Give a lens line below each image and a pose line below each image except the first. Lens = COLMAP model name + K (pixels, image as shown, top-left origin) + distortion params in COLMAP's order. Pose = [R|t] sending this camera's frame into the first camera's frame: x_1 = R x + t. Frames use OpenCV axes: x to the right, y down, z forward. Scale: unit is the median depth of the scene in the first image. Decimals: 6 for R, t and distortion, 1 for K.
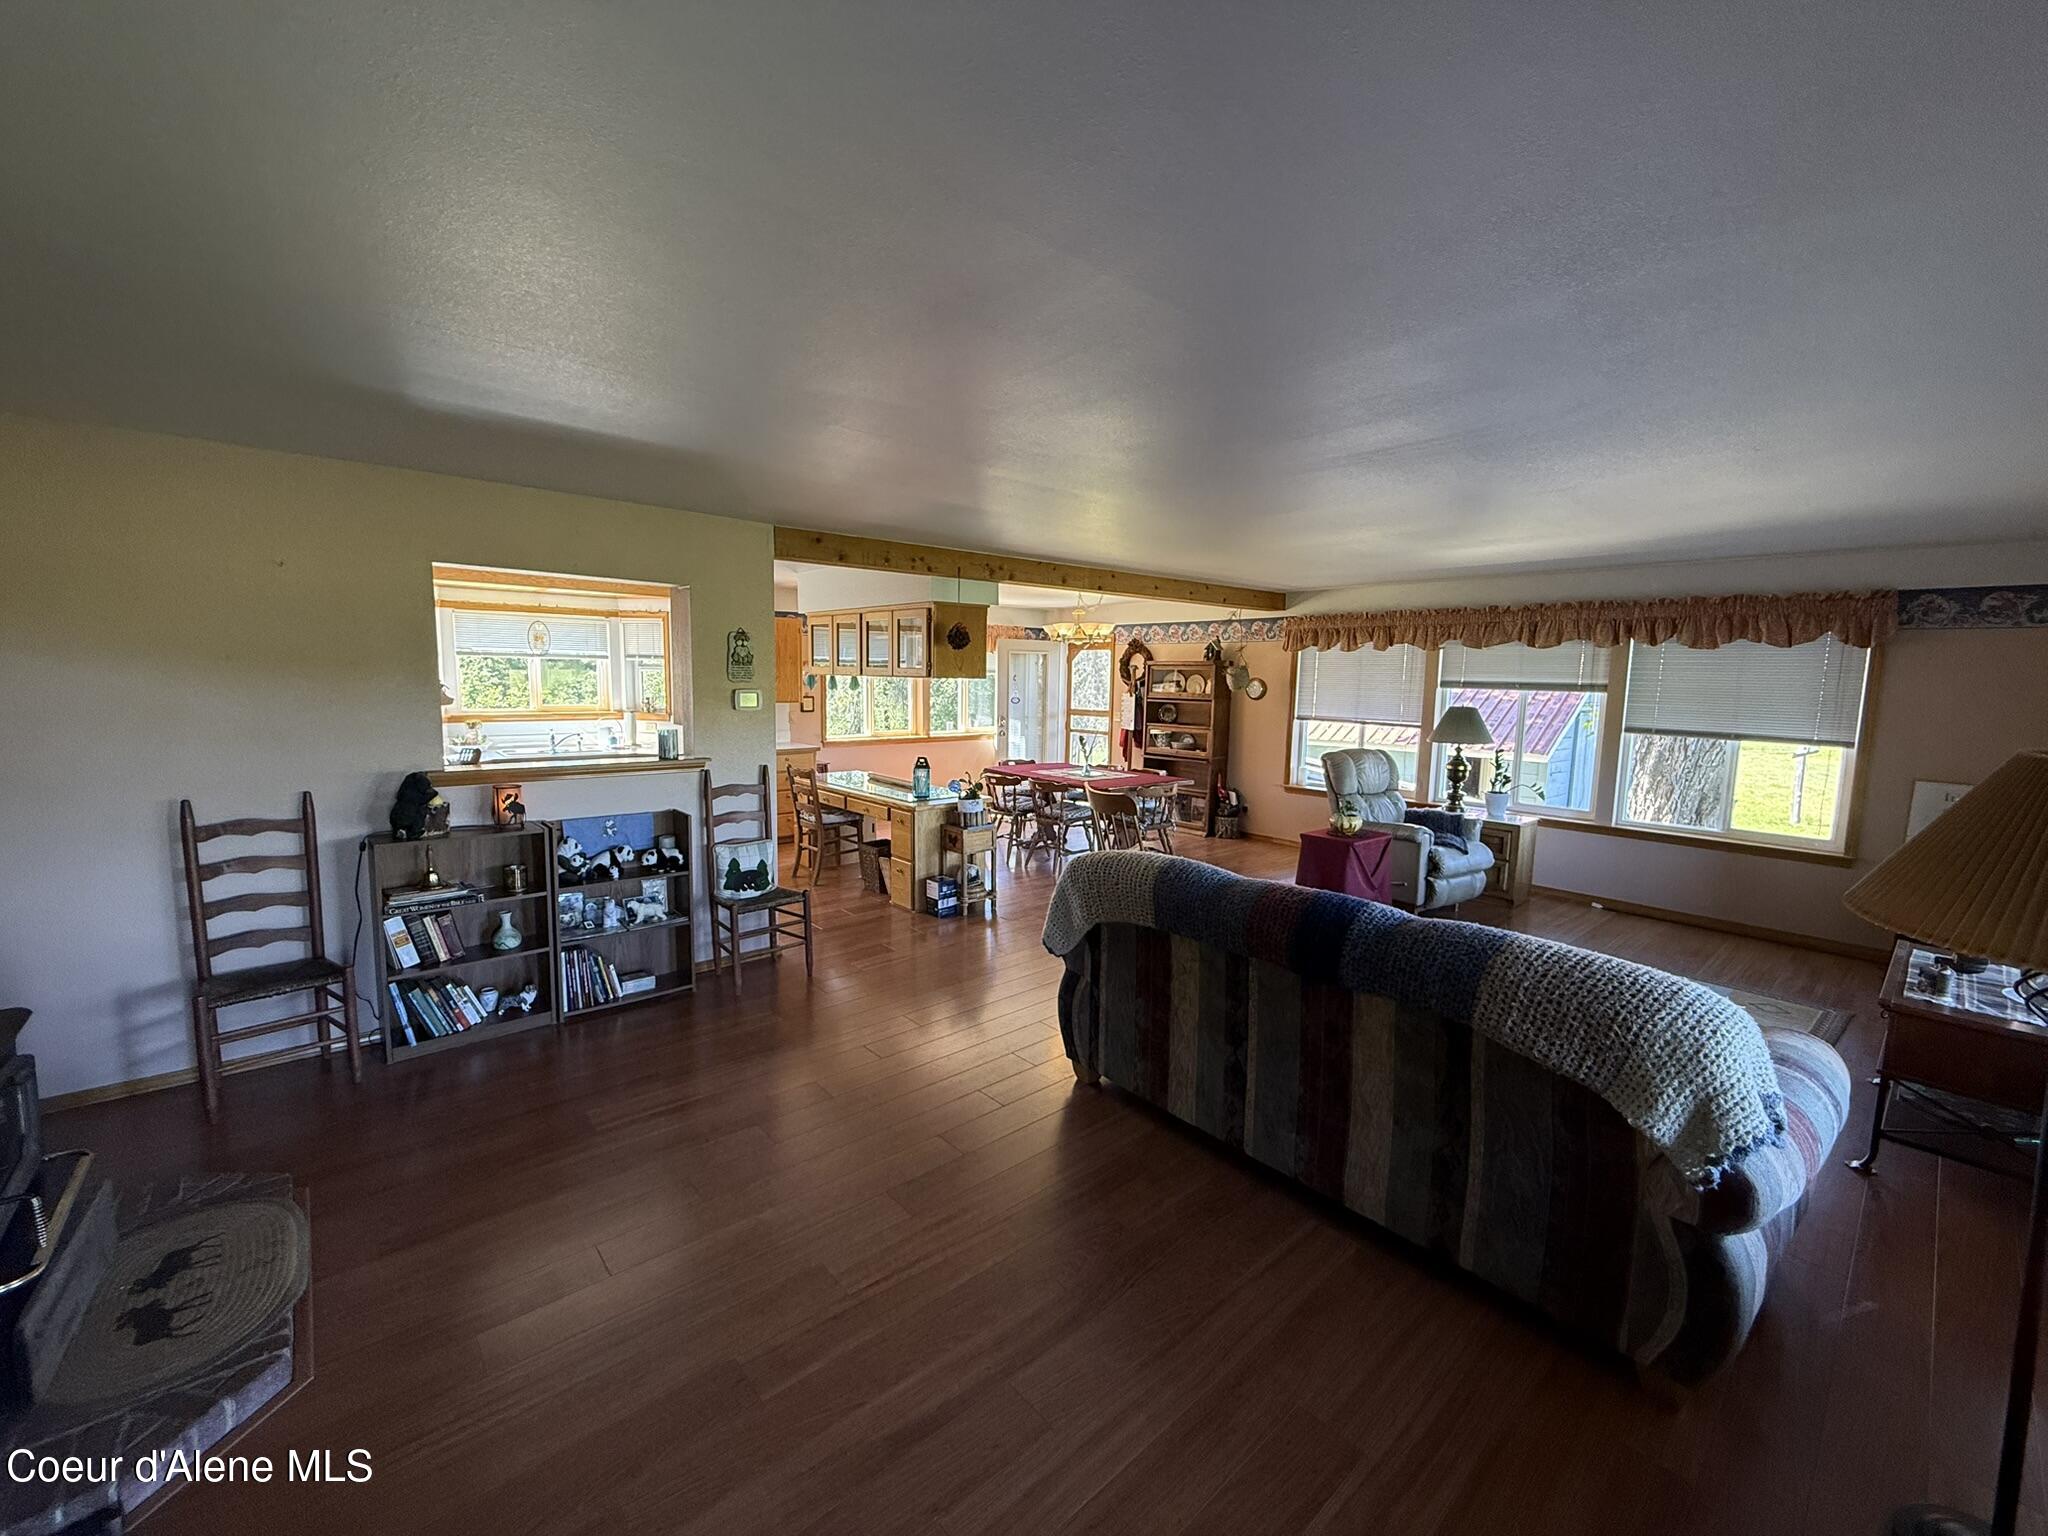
lens RADIAL K [[814.5, 0, 1022.7], [0, 814.5, 766.5], [0, 0, 1]] dist [-0.000495, 0.000441]
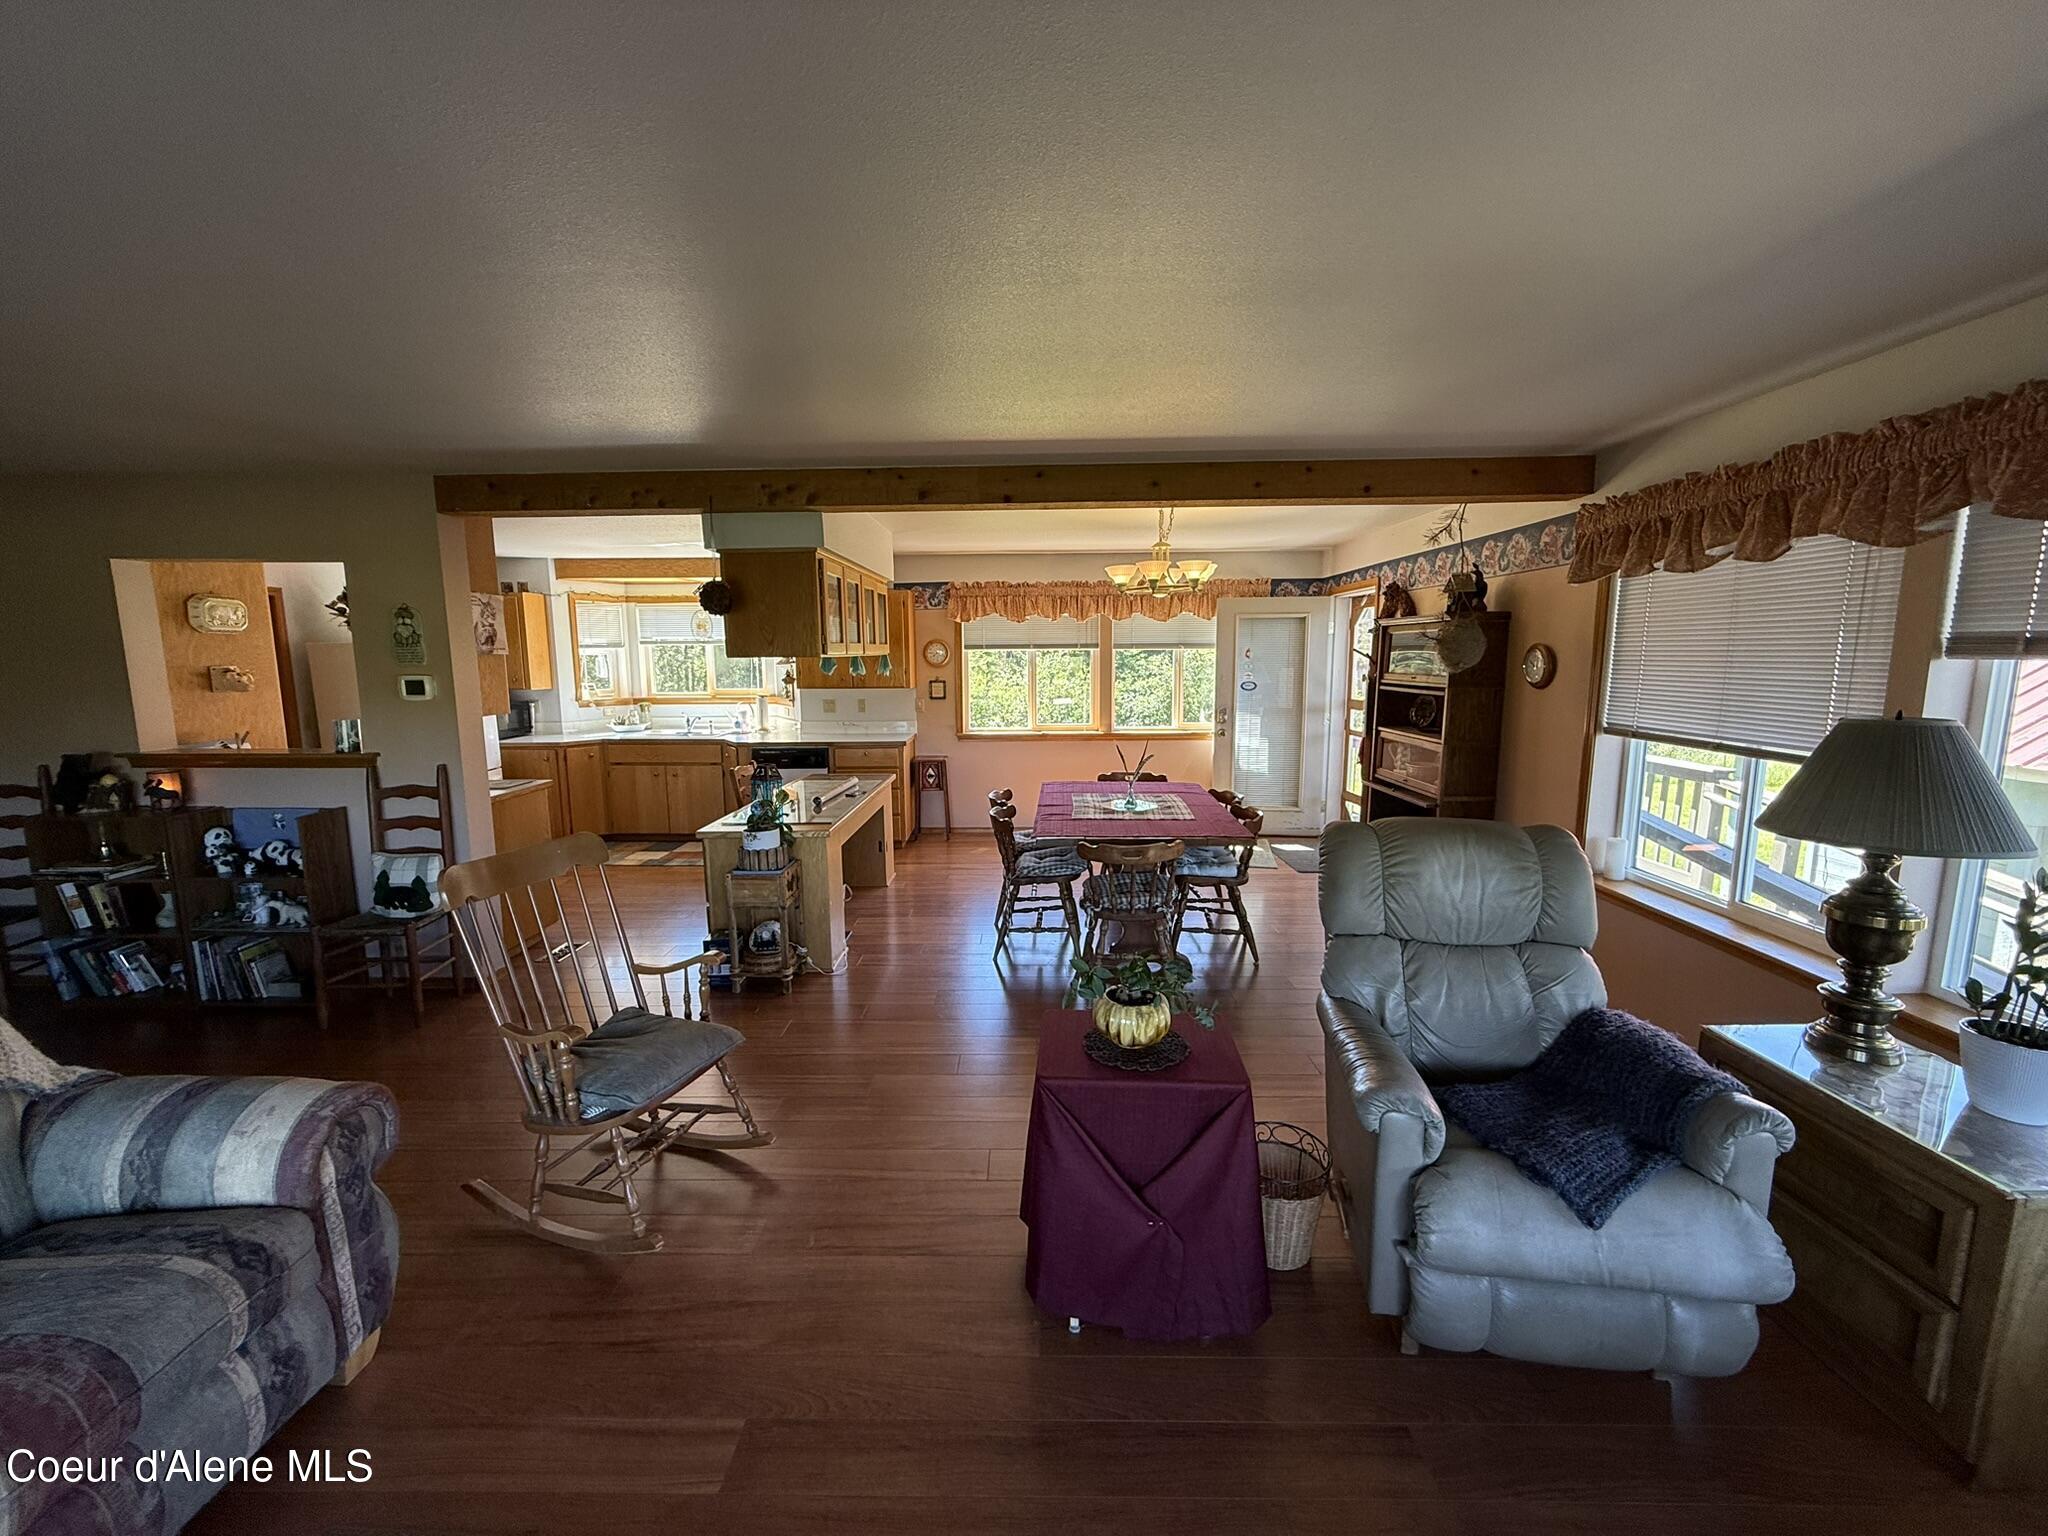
lens RADIAL K [[814.5, 0, 1014.2], [0, 814.5, 767.2], [0, 0, 1]] dist [-0.000495, 0.000441]
pose [[0.741701, 0.071373, -0.666922, 0.515424], [-0.055499, 0.997443, 0.045023, -0.052936], [0.668430, 0.003620, 0.743766, 0.574818]]
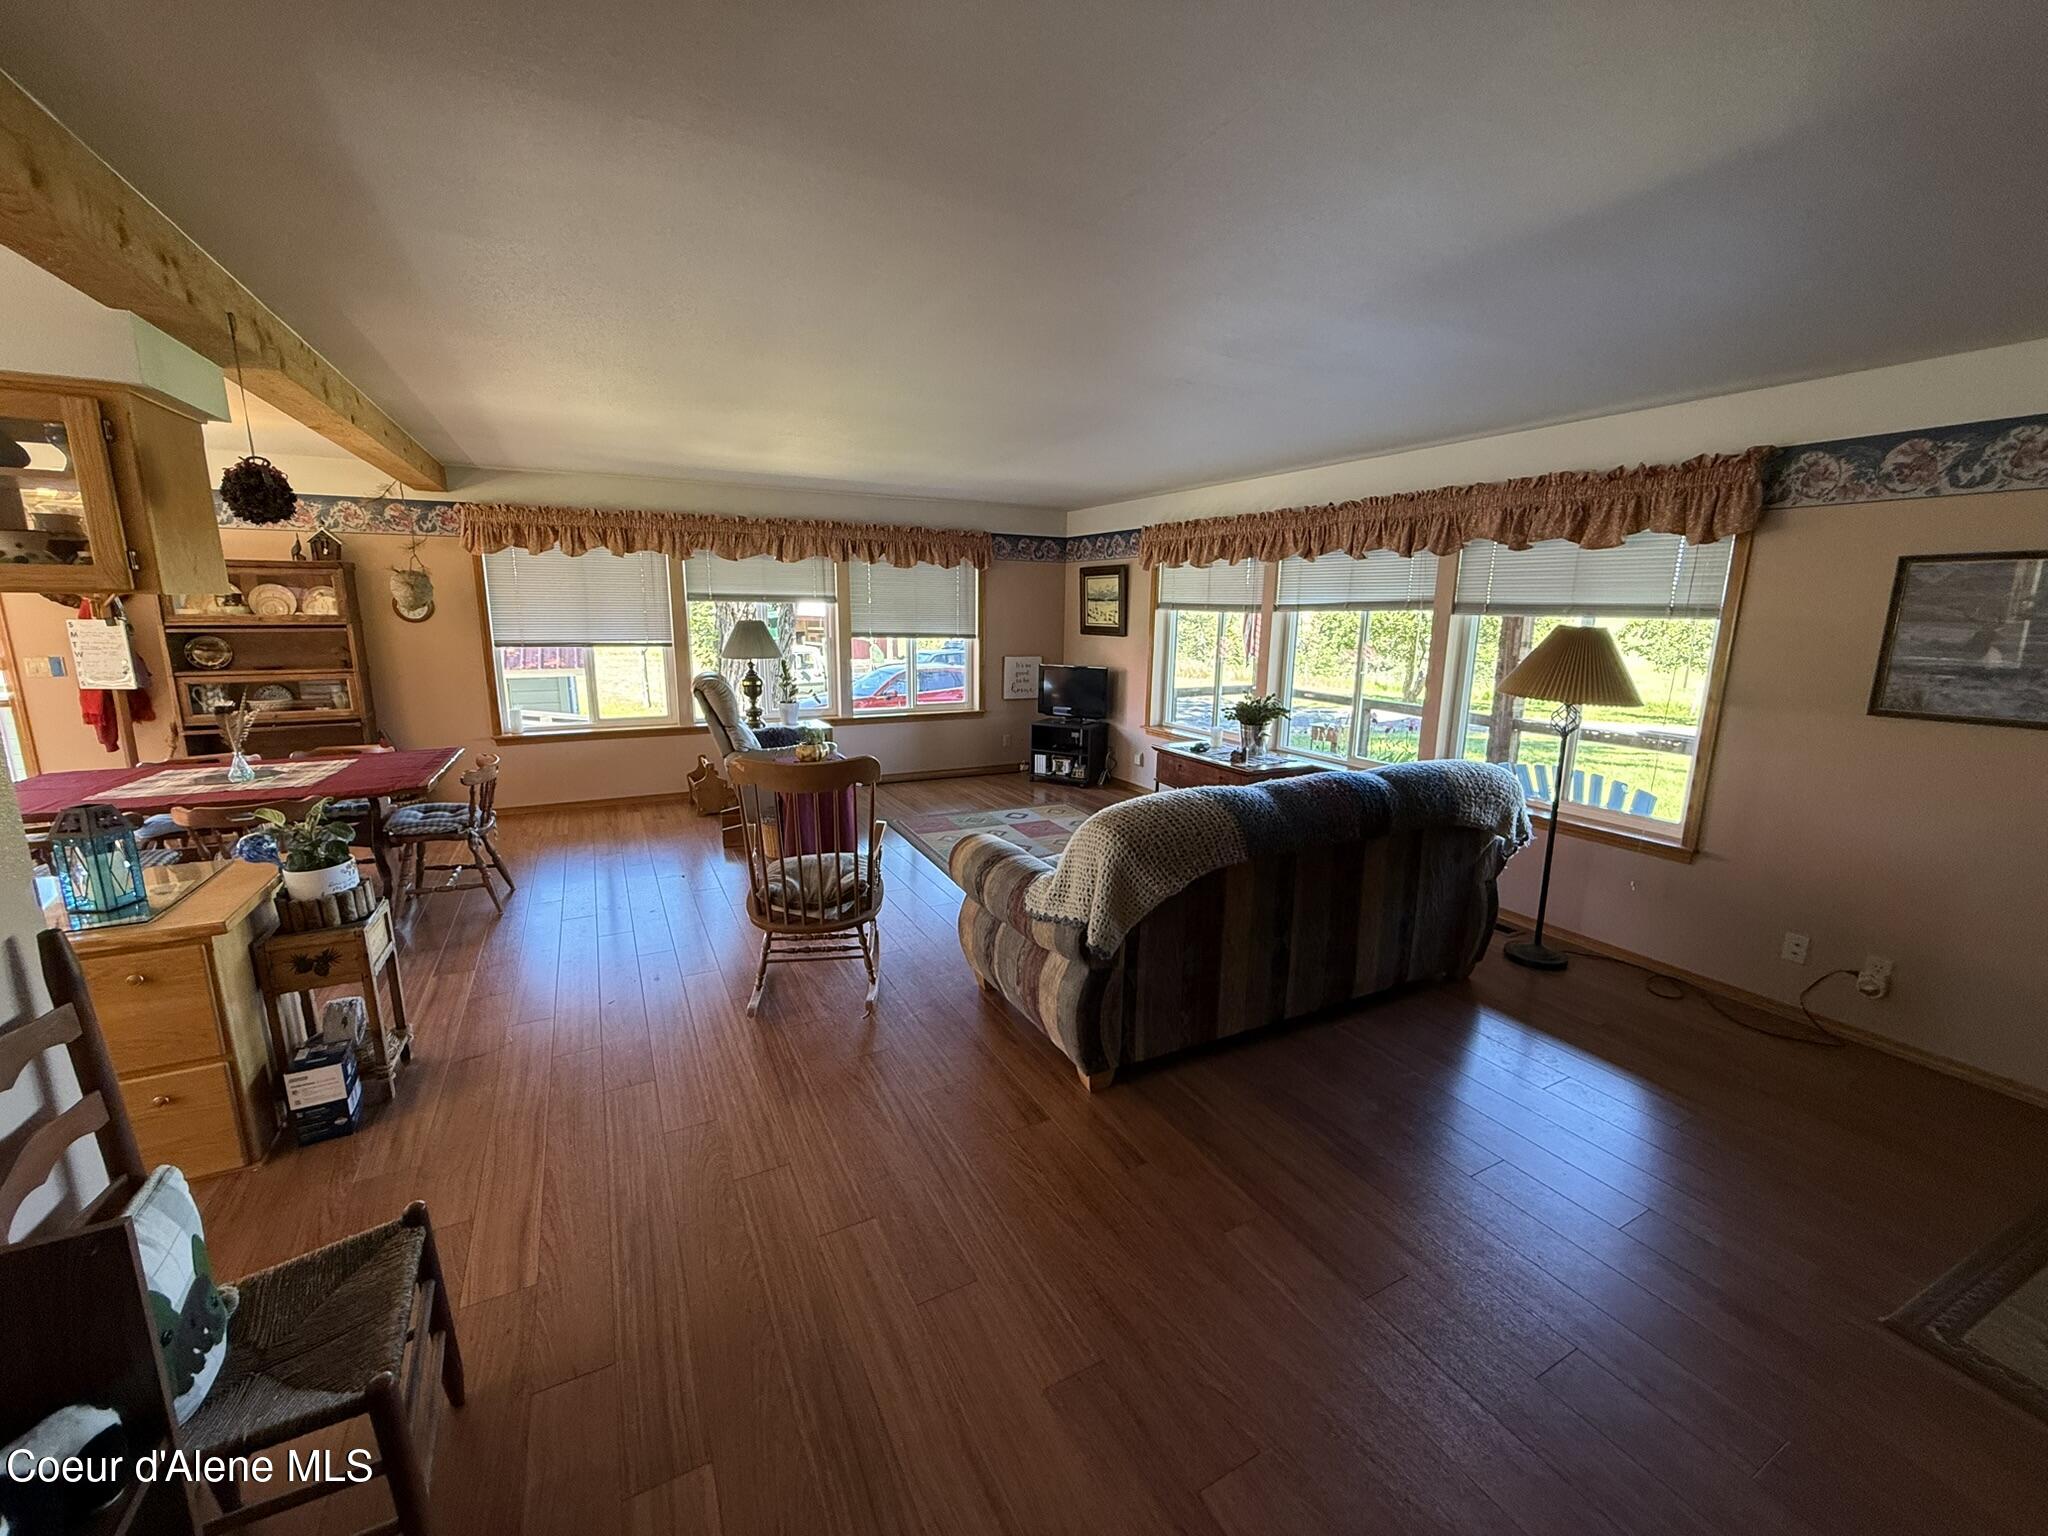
lens RADIAL K [[814.5, 0, 1012.5], [0, 814.5, 761.7], [0, 0, 1]] dist [-0.000495, 0.000441]
pose [[0.230875, -0.202028, 0.951778, -0.367263], [0.101691, 0.977859, 0.182896, -0.055416], [-0.967655, 0.054562, 0.246307, 0.474297]]
